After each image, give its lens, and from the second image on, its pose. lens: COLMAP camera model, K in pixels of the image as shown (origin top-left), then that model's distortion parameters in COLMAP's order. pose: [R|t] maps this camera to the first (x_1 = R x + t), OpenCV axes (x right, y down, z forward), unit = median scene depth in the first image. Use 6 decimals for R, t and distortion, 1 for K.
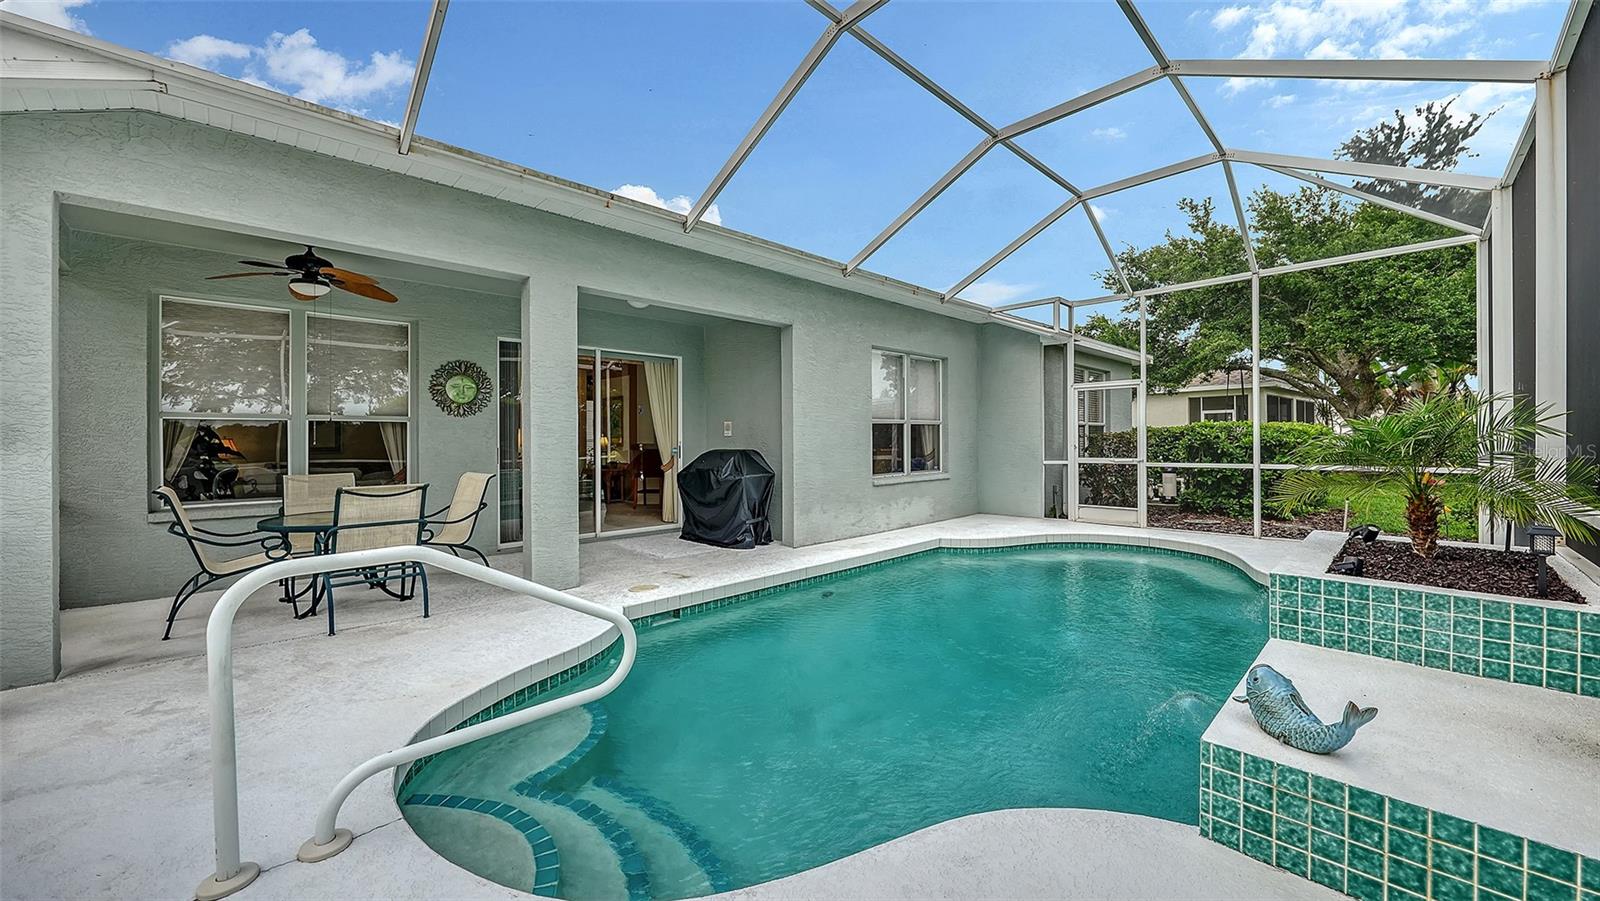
lens RADIAL K [[596.8, 0, 787.8], [0, 596.8, 442.8], [0, 0, 1]] dist [-0.000454, -0.000196]
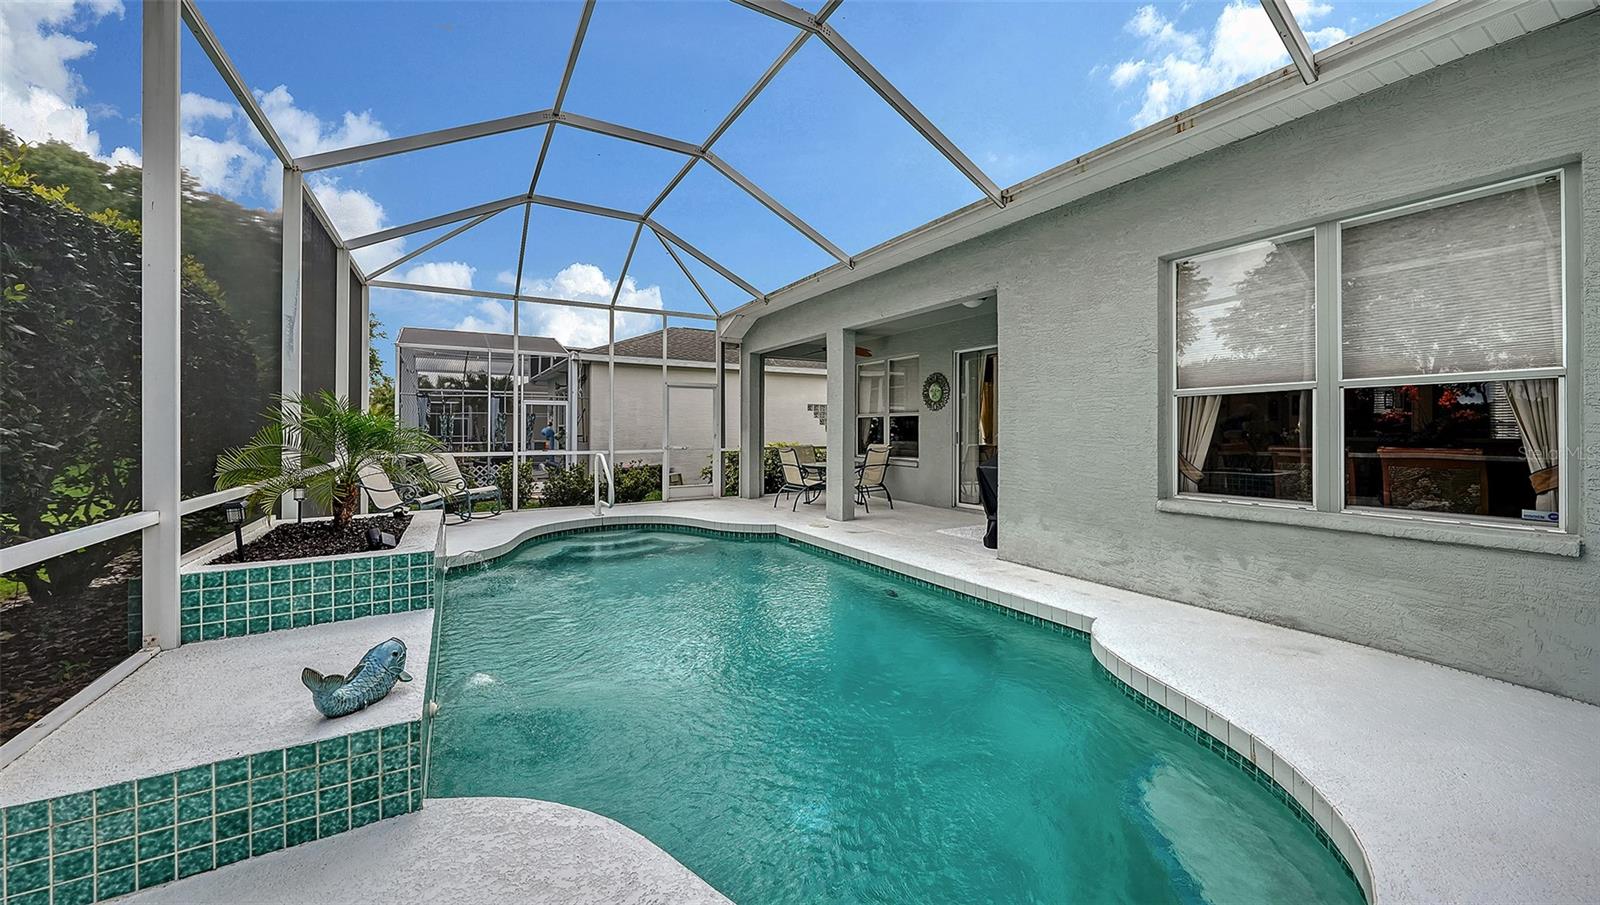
lens RADIAL K [[578.0, 0, 804.3], [0, 578.0, 447.9], [0, 0, 1]] dist [-0.022733, 0.005750]
pose [[-0.219699, 0.044307, -0.974561, 0.912739], [0.012750, 0.999013, 0.042544, -0.016831], [0.975484, -0.003078, -0.220047, 0.981537]]
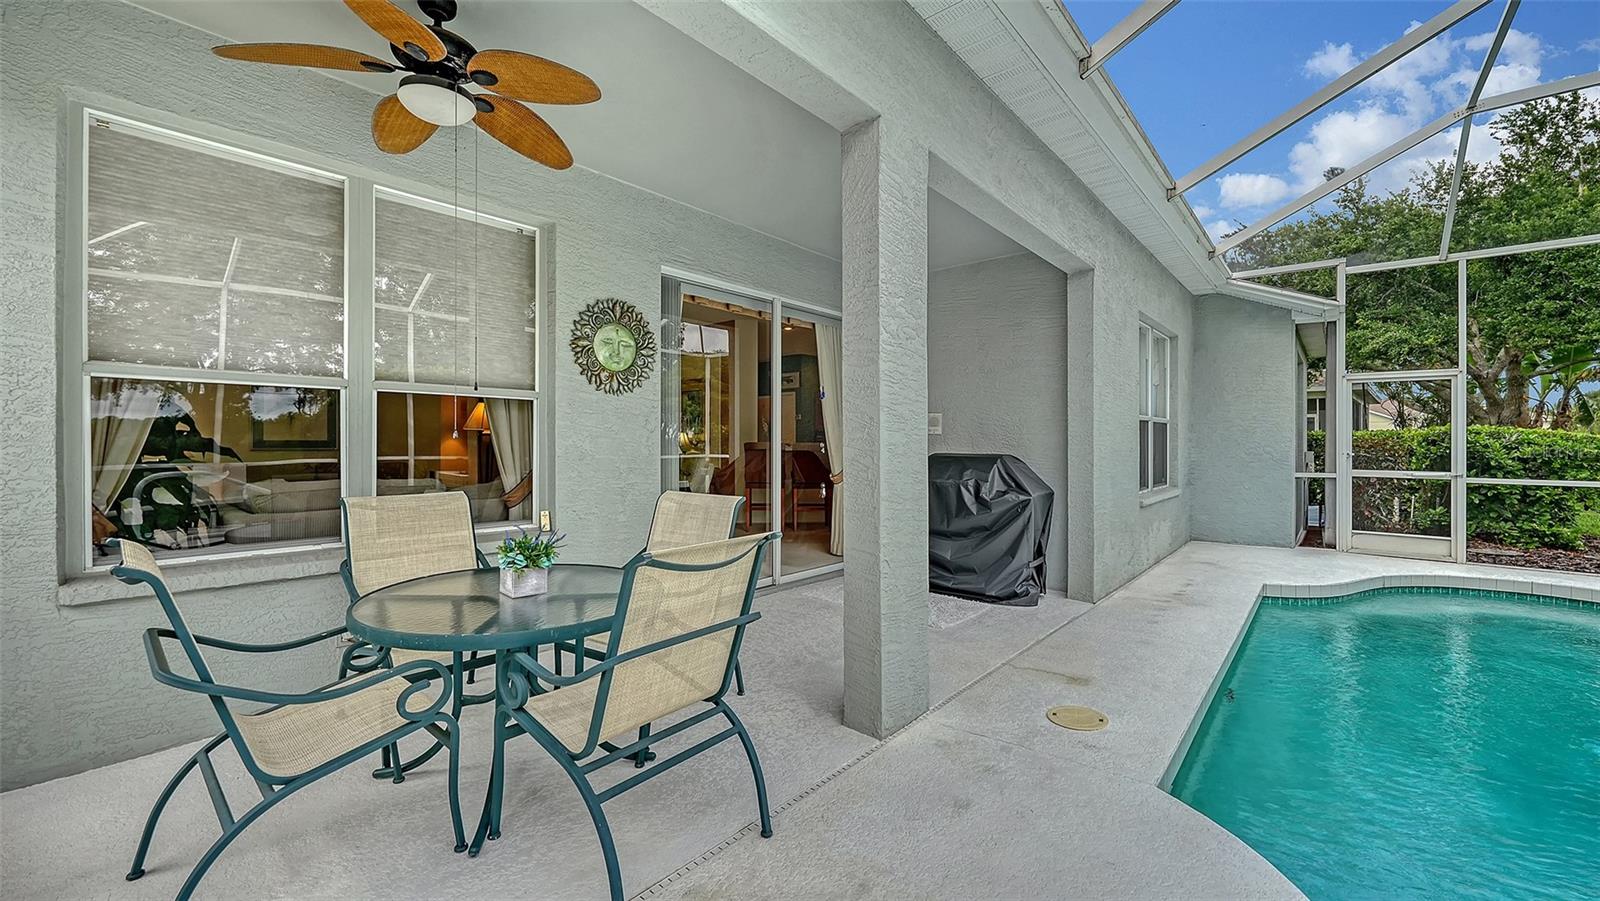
lens RADIAL K [[623.8, 0, 794.3], [0, 623.8, 447.2], [0, 0, 1]] dist [-0.000435, 0.000110]
pose [[0.996013, 0.015509, 0.087846, -0.415263], [-0.016344, 0.999828, 0.008795, 0.001193], [-0.087694, -0.010196, 0.996095, 0.357506]]
